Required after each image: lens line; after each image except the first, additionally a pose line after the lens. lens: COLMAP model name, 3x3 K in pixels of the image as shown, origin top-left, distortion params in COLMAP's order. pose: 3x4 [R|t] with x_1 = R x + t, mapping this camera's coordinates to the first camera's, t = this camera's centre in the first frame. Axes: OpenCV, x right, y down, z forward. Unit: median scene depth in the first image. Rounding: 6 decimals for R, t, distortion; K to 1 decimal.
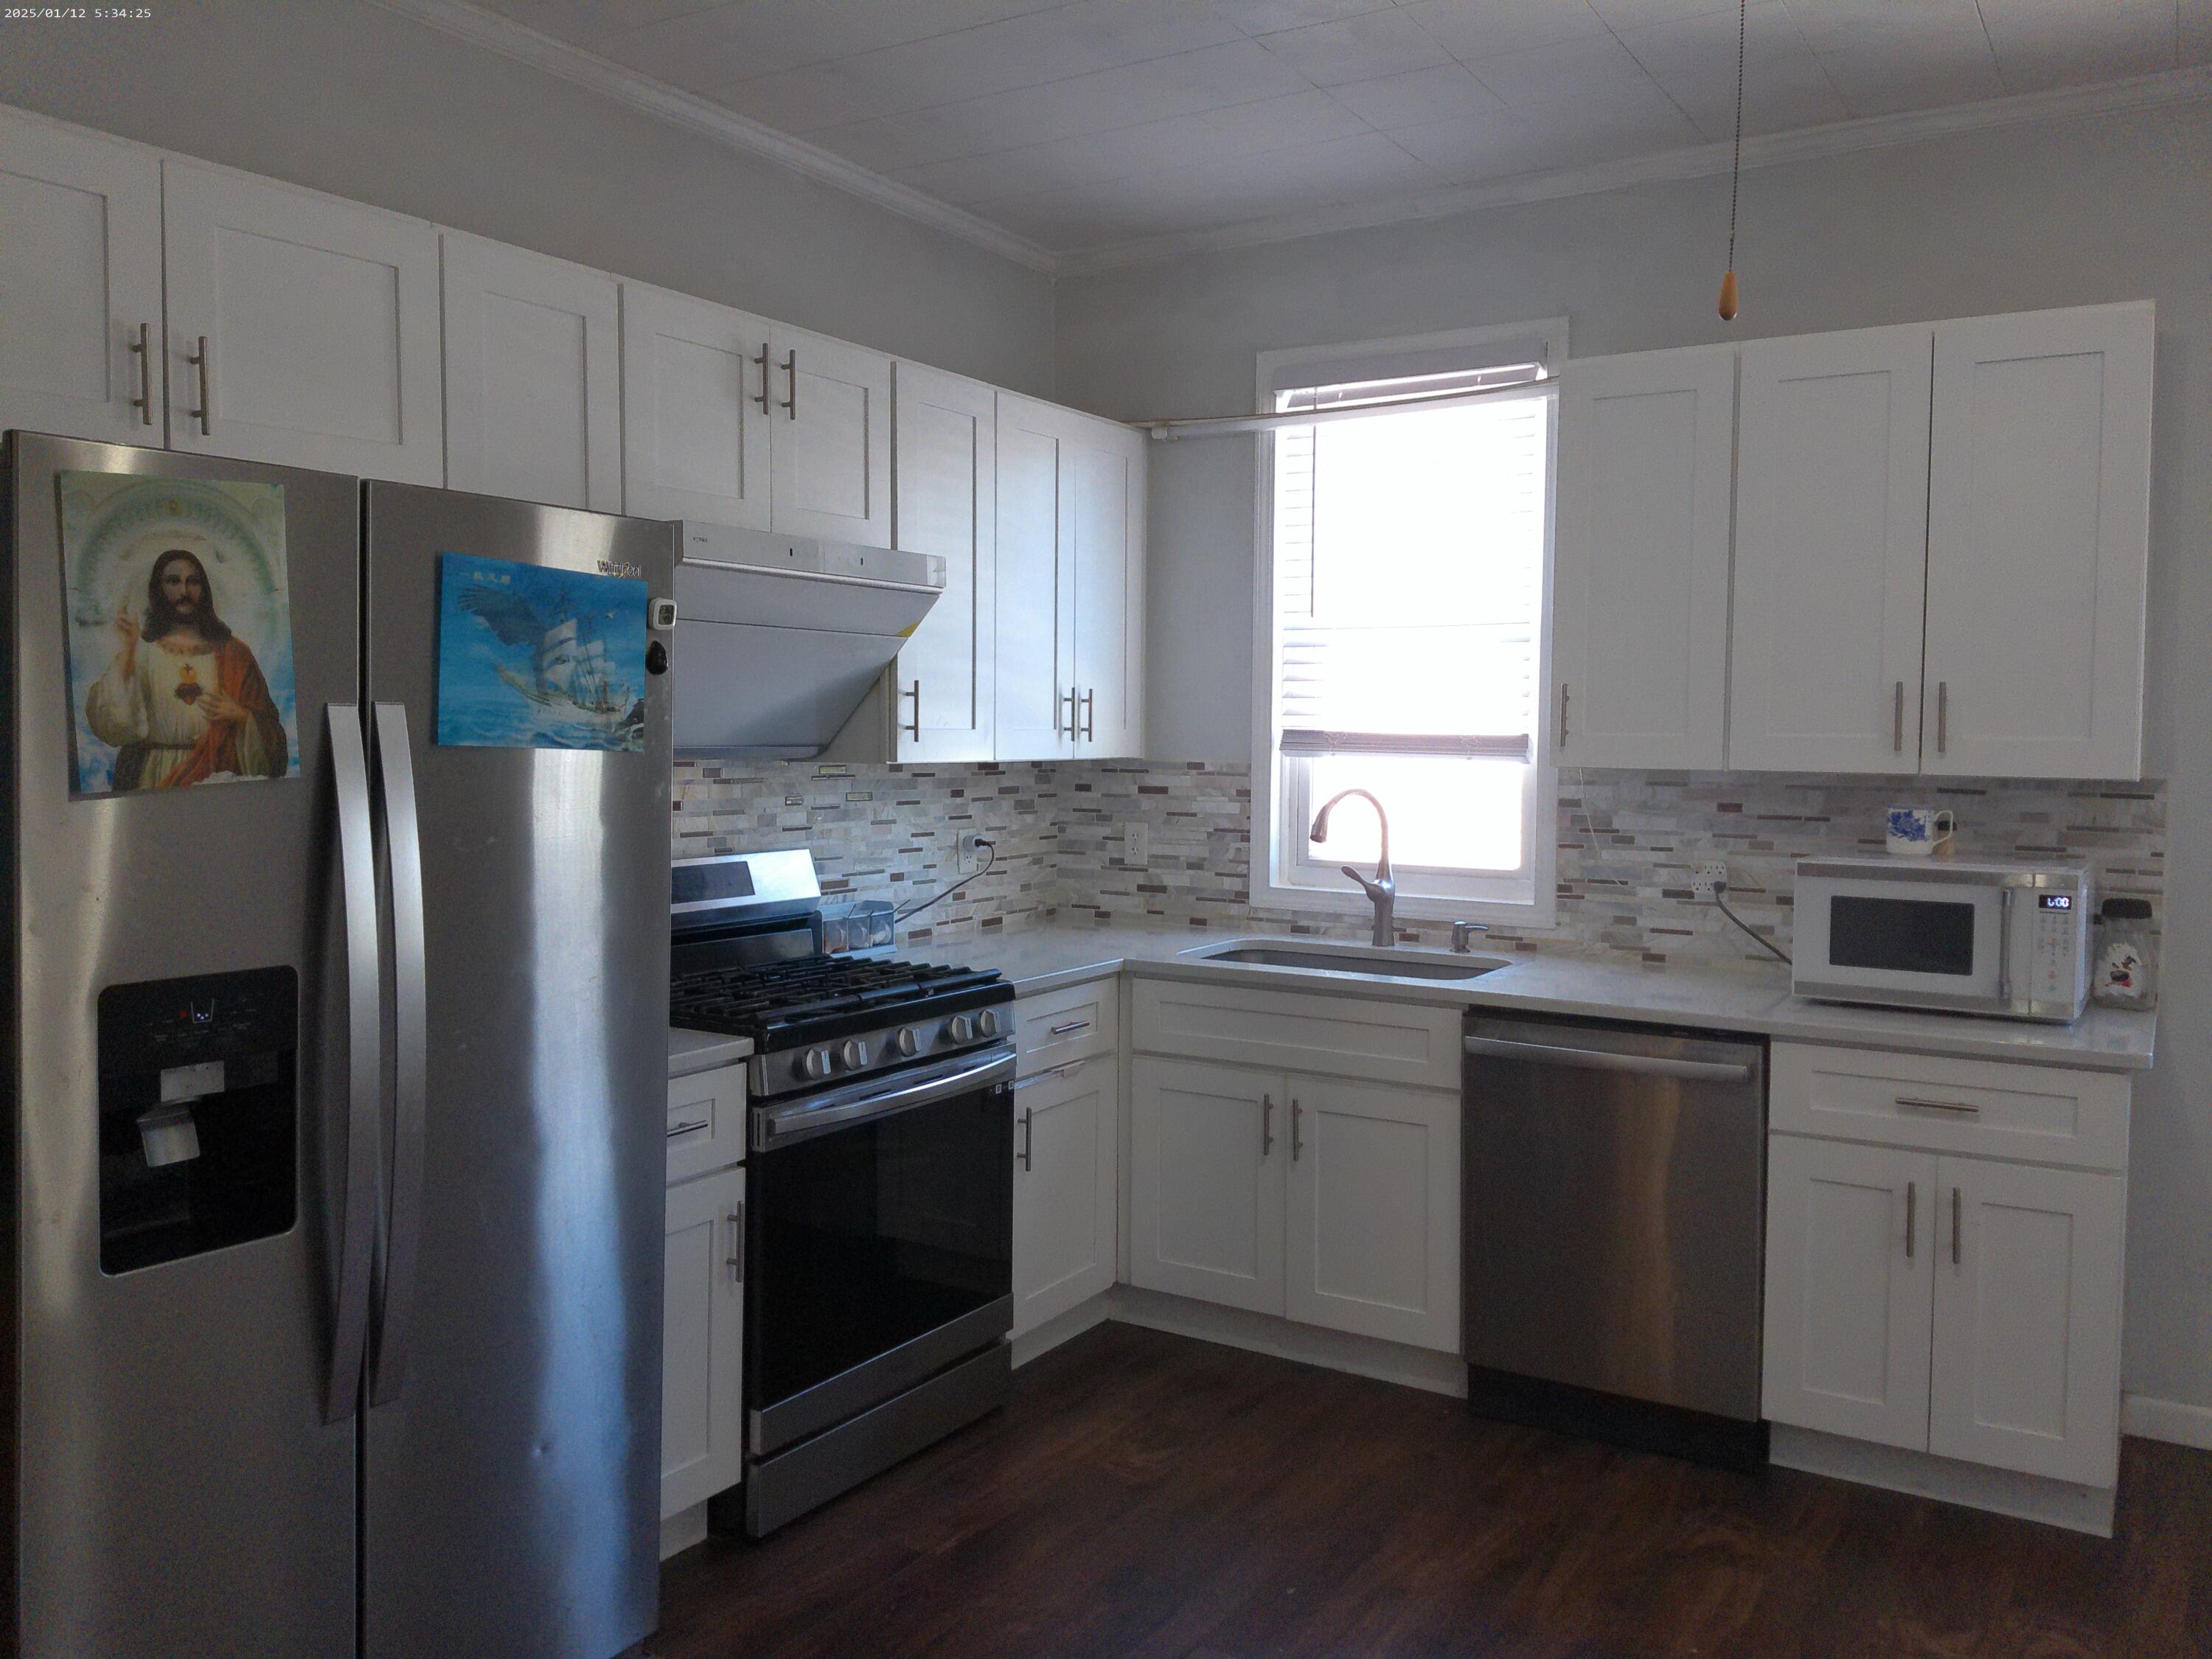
lens RADIAL K [[1751.4, 0, 1109.6], [0, 1751.4, 794.6], [0, 0, 1]] dist [0.074578, -0.100821]
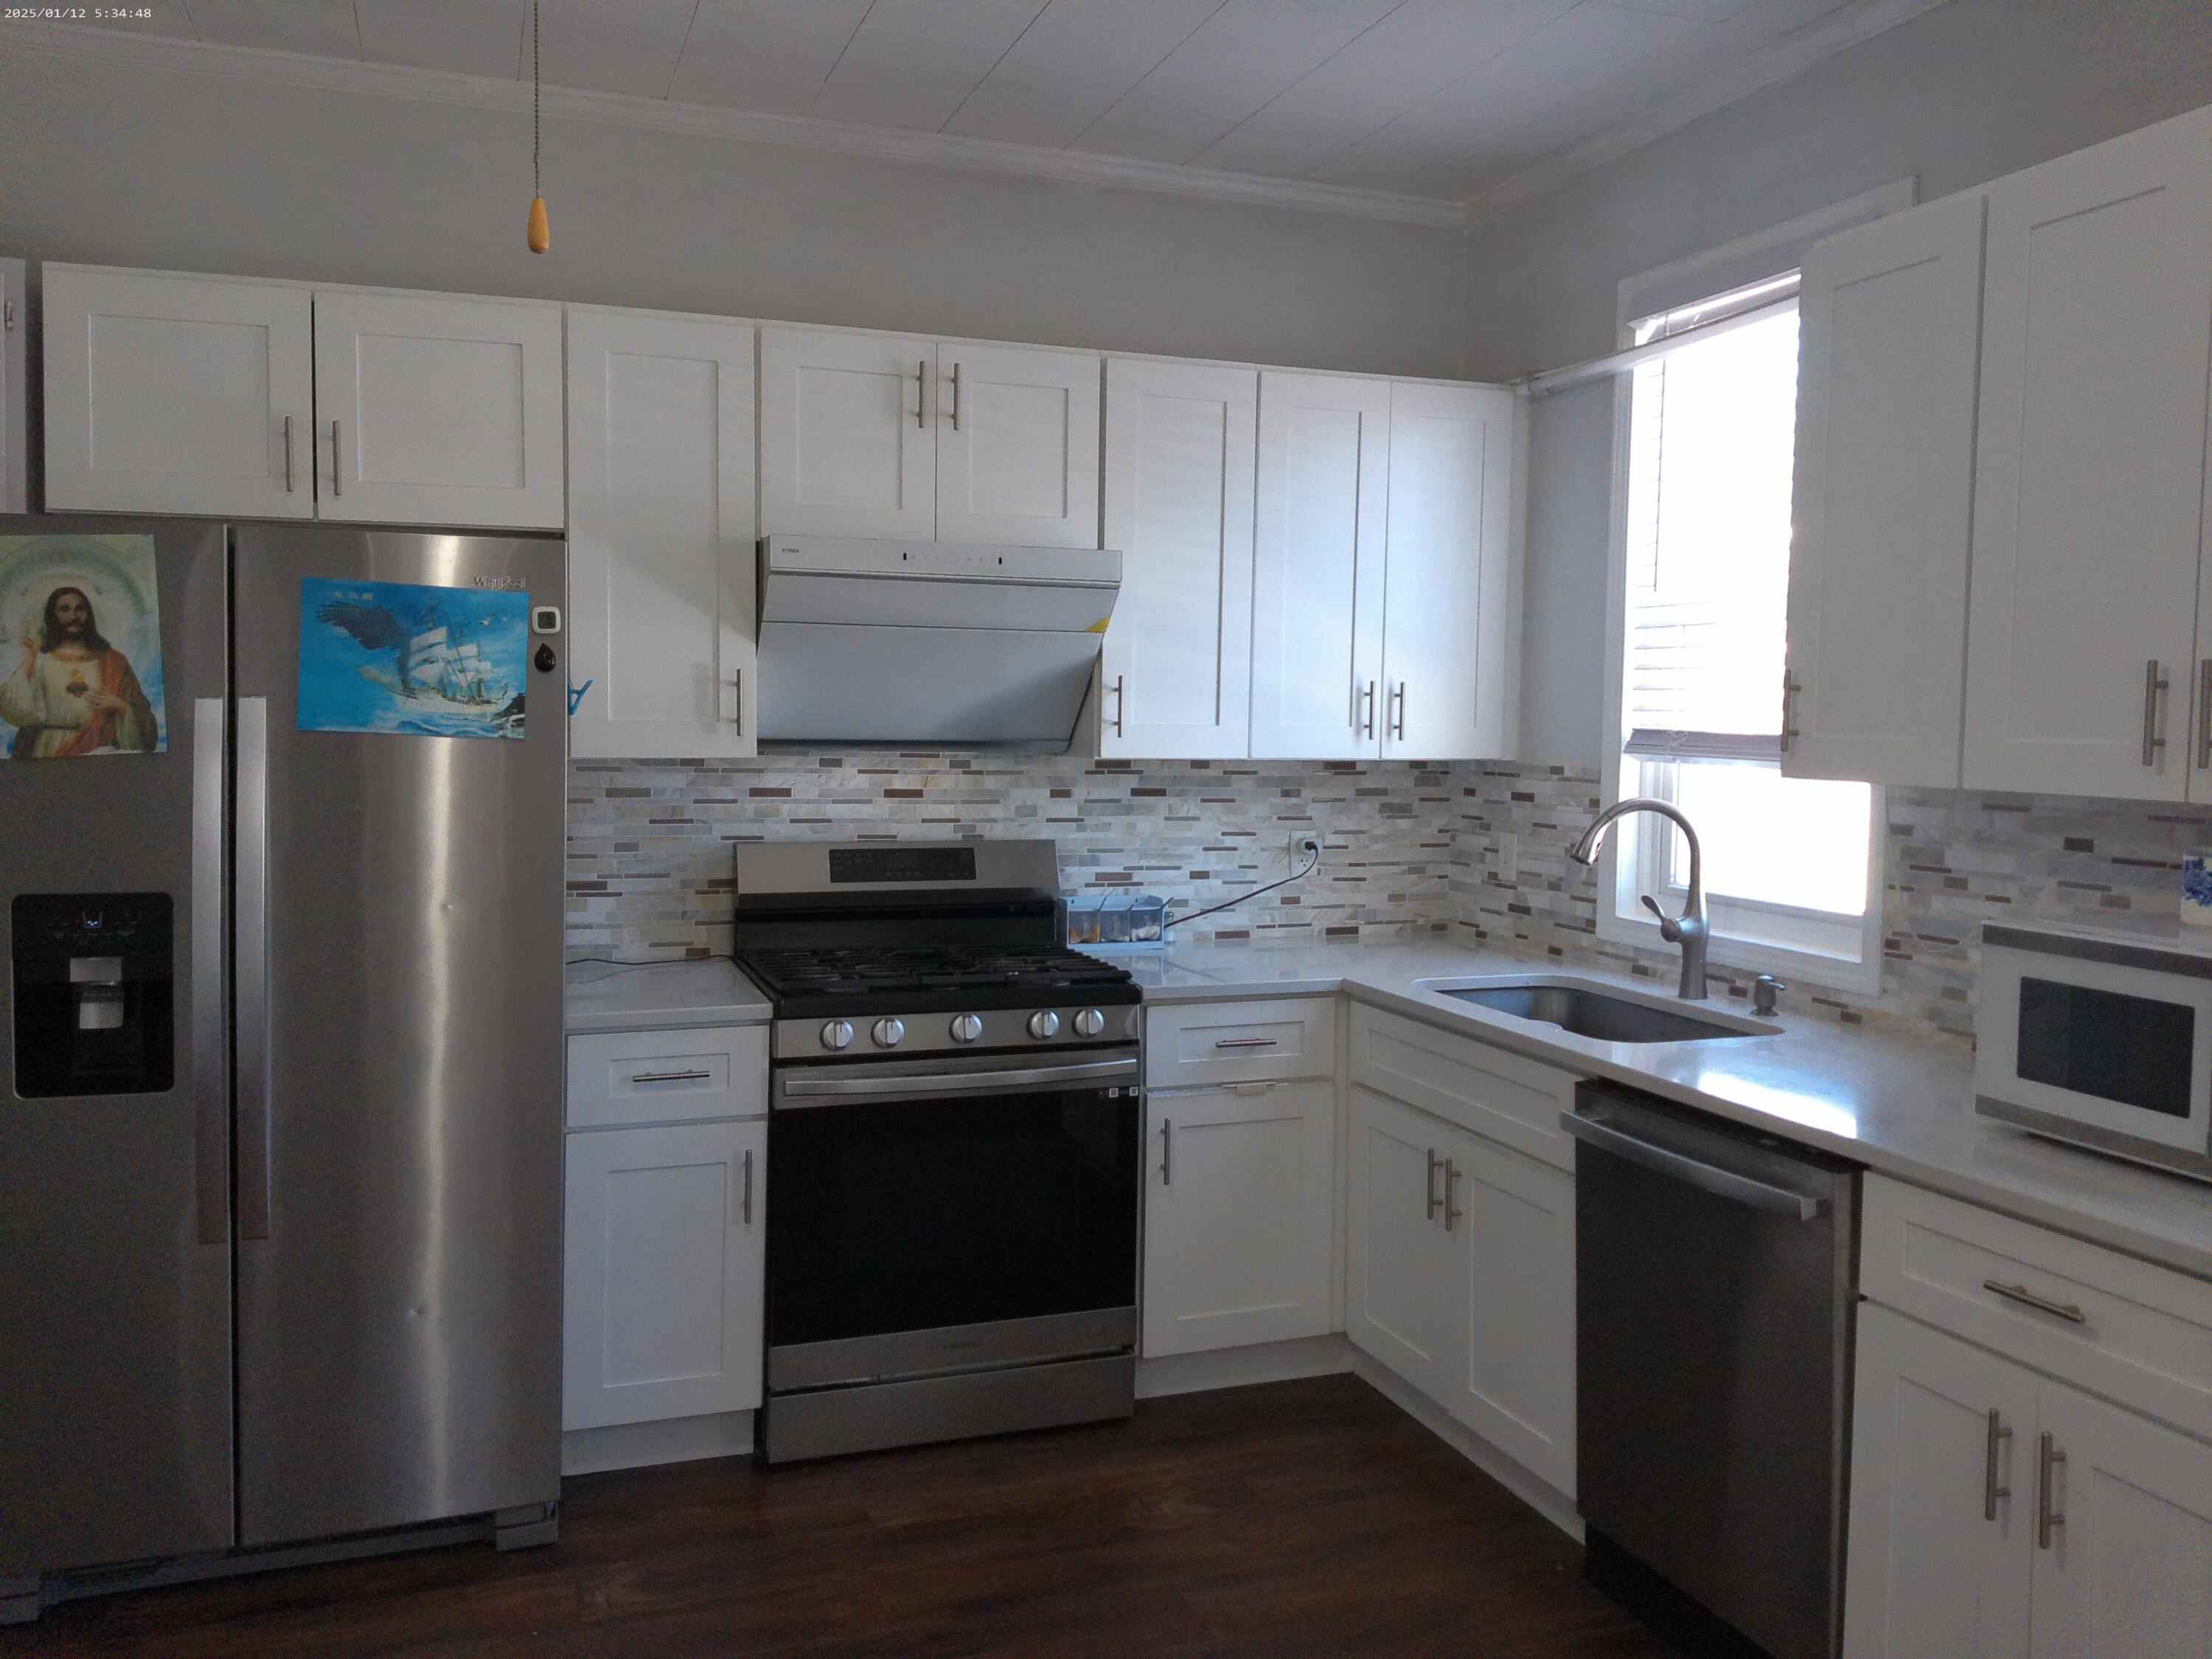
lens RADIAL K [[1751.4, 0, 1109.6], [0, 1751.4, 794.6], [0, 0, 1]] dist [0.074578, -0.100821]
pose [[0.772058, 0.031094, -0.634791, 0.491975], [-0.031605, 0.999445, 0.010516, -0.007468], [0.634765, 0.011944, 0.772613, 0.218121]]
